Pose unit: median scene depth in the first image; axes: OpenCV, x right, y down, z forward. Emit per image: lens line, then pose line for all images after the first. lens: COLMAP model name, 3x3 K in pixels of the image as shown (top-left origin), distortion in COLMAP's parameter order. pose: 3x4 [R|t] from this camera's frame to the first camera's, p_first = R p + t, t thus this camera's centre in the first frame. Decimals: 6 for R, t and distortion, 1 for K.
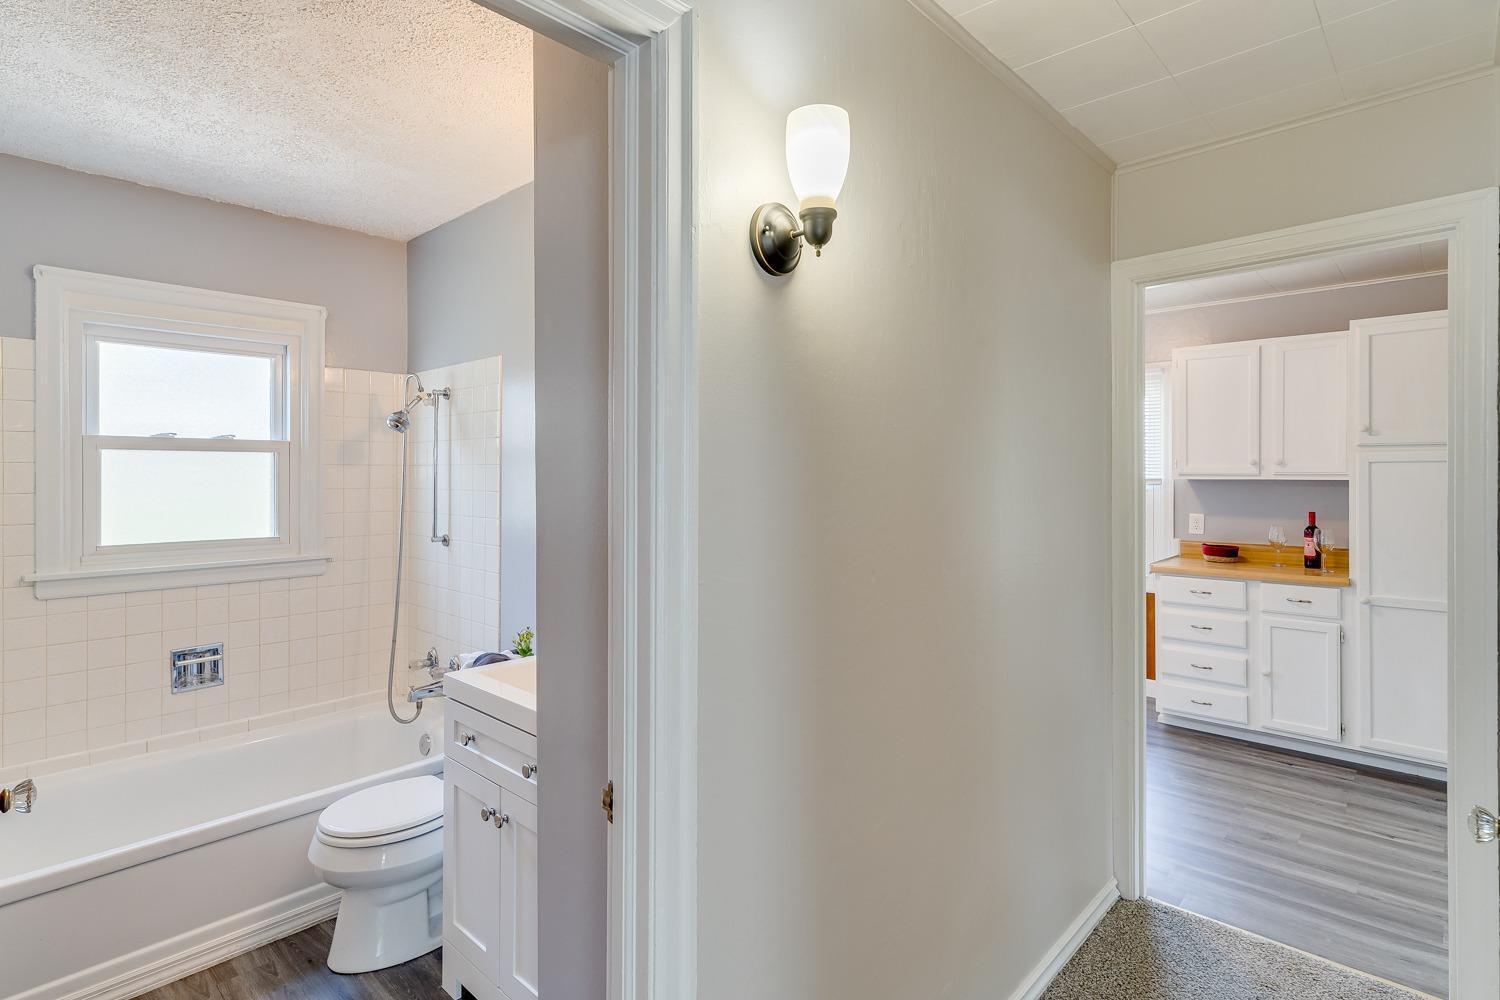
lens RADIAL K [[754.1, 0, 753.5], [0, 754.1, 474.0], [0, 0, 1]] dist [0.002518, 0.000246]
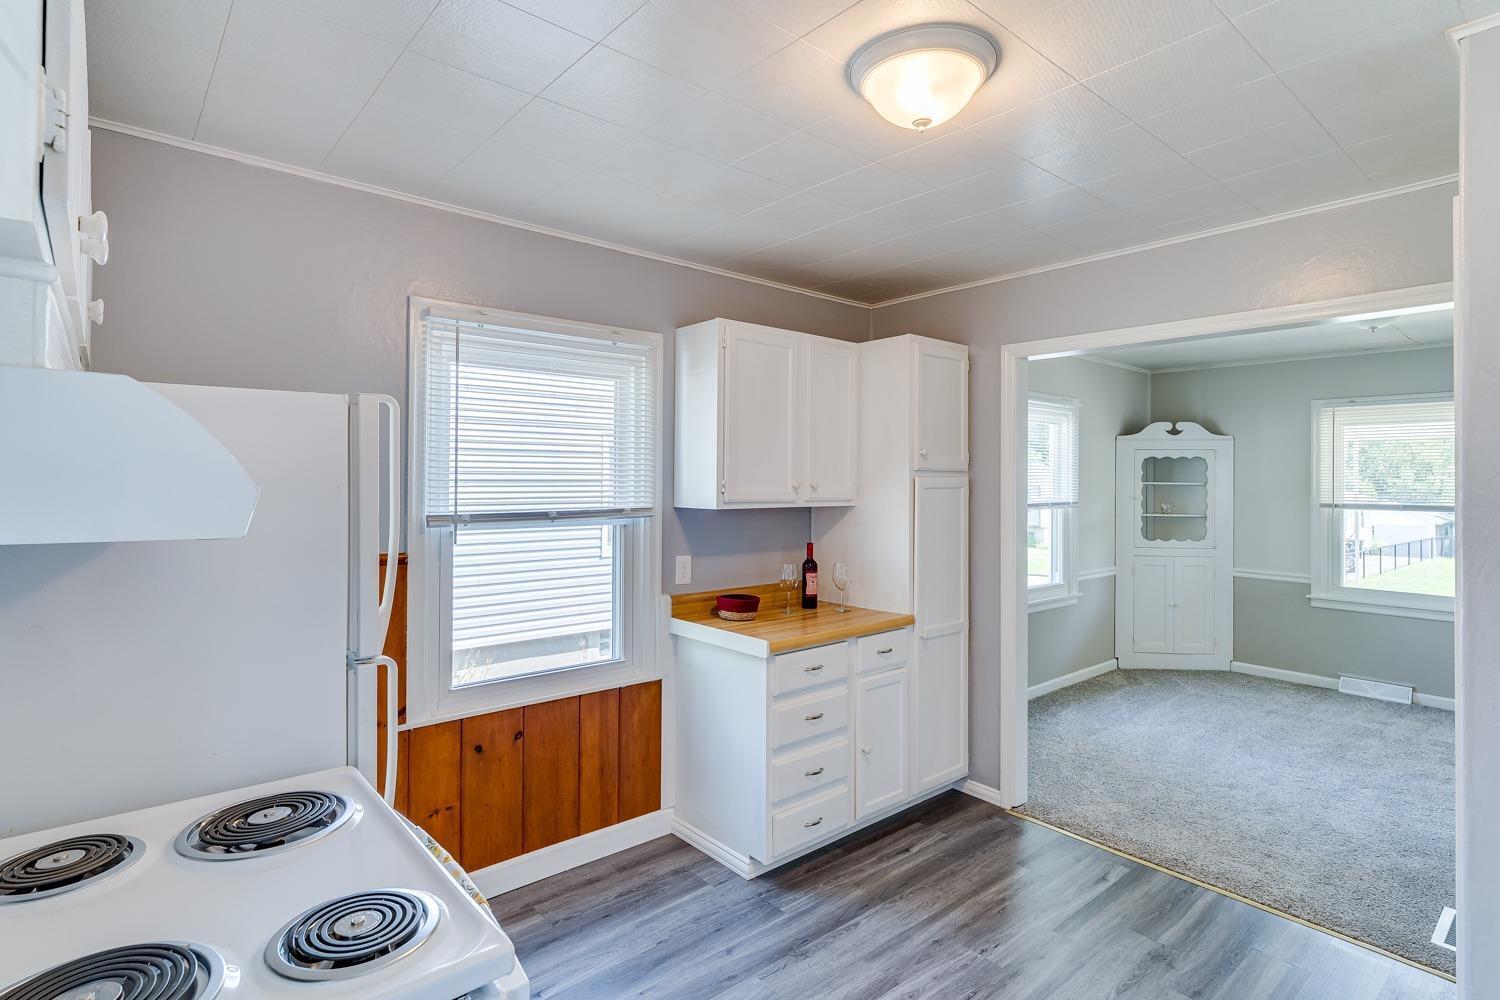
lens RADIAL K [[754.1, 0, 753.5], [0, 754.1, 474.0], [0, 0, 1]] dist [0.002518, 0.000246]
pose [[0.106619, 0.010417, 0.994245, -0.052690], [-0.010053, 0.999905, -0.009398, -0.008368], [-0.994249, -0.008993, 0.106713, 0.403780]]
